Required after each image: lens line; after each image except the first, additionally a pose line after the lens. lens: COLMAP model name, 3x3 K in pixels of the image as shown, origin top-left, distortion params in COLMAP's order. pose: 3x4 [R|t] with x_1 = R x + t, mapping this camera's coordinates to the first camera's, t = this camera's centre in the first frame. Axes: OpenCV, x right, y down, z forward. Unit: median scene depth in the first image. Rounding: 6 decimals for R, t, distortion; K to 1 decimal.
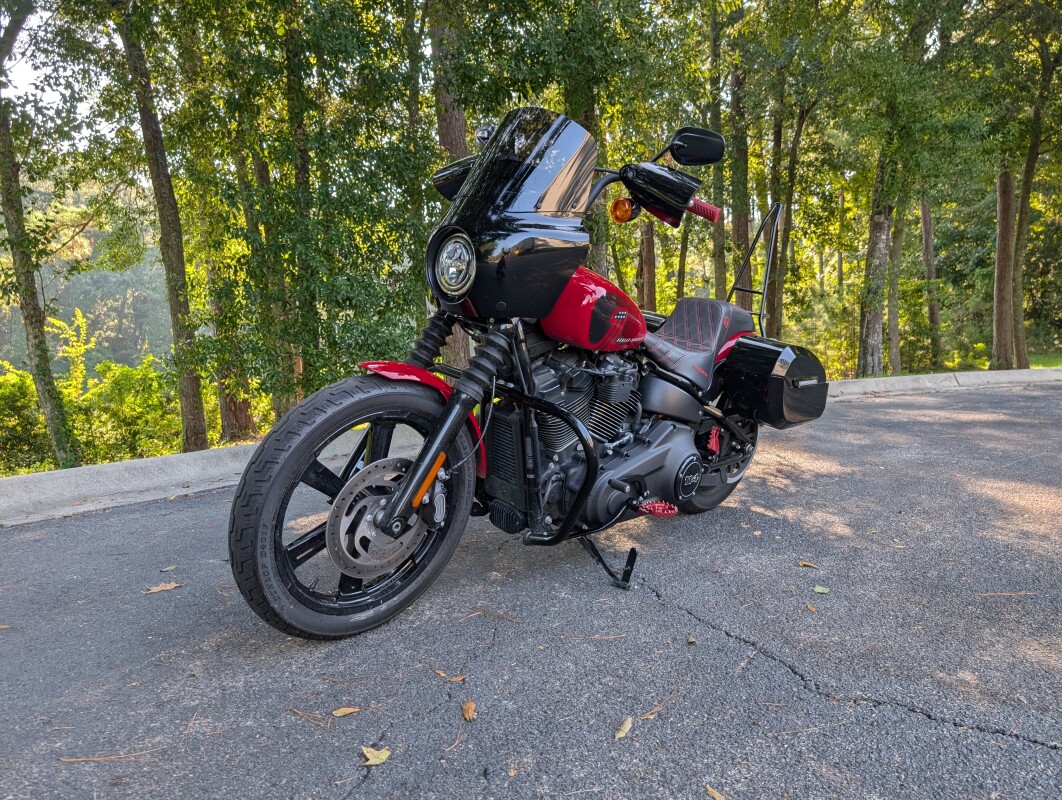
lens RADIAL K [[763.3, 0, 534.2], [0, 763.3, 400.1], [0, 0, 1]] dist [0.004133, 0.007671]
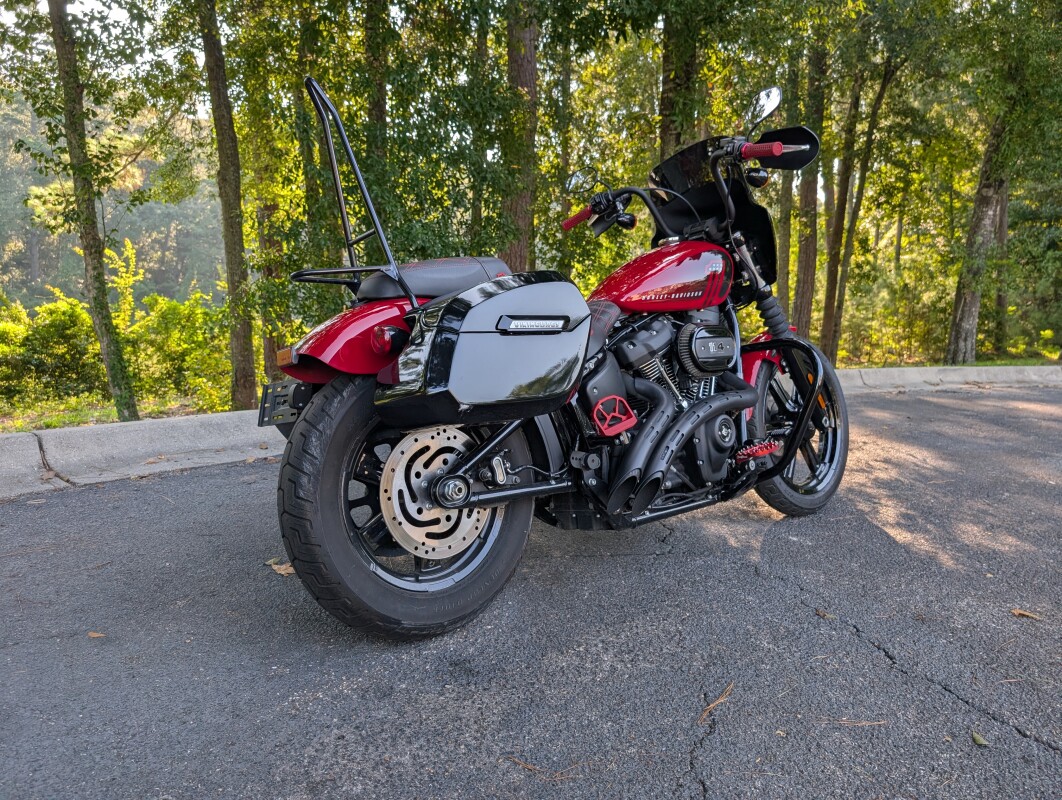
lens RADIAL K [[763.3, 0, 528.9], [0, 763.3, 397.5], [0, 0, 1]] dist [0.004133, 0.007671]
pose [[0.996875, 0.066669, -0.042378, -0.026875], [-0.064278, 0.996388, 0.055488, -0.004488], [0.045924, -0.052591, 0.997560, 0.027207]]
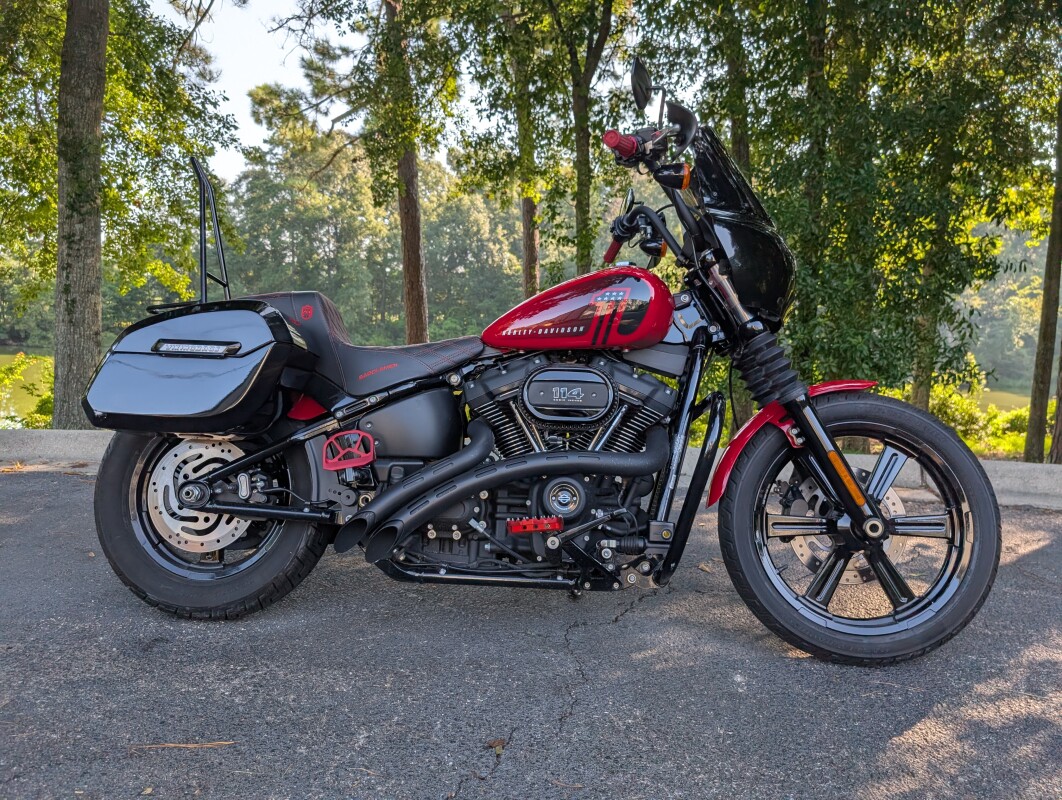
lens RADIAL K [[763.3, 0, 531.7], [0, 763.3, 397.6], [0, 0, 1]] dist [0.004133, 0.007671]
pose [[0.644763, 0.104834, -0.757159, 1.864282], [-0.113788, 0.992677, 0.040546, -0.121987], [0.755865, 0.060013, 0.651971, 1.119686]]
